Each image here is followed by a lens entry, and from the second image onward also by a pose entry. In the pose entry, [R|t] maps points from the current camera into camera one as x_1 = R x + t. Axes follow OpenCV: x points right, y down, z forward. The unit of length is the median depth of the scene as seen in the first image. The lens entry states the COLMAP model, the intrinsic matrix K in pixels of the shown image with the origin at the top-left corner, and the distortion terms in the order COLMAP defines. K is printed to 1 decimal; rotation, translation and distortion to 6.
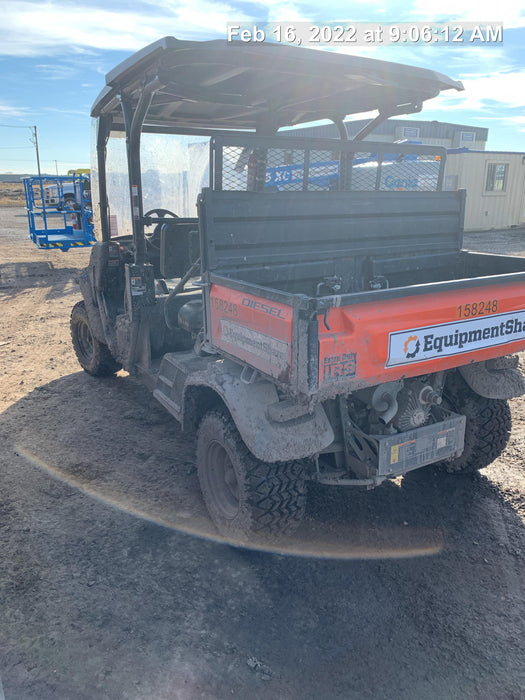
lens RADIAL K [[527.7, 0, 267.5], [0, 527.7, 349.3], [0, 0, 1]] dist [0.025593, -0.025123]
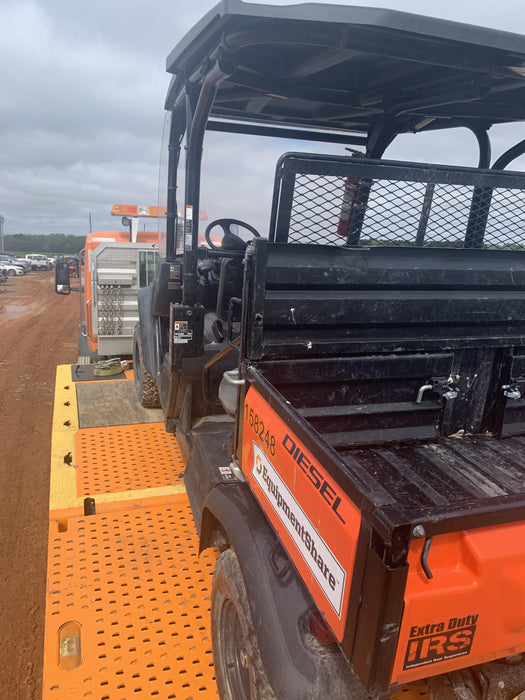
lens RADIAL K [[527.7, 0, 267.5], [0, 527.7, 349.3], [0, 0, 1]] dist [0.025593, -0.025123]
pose [[0.976634, 0.129808, -0.171278, 0.018004], [-0.127412, 0.991536, 0.024953, -0.171561], [0.173067, -0.002547, 0.984907, 0.338285]]
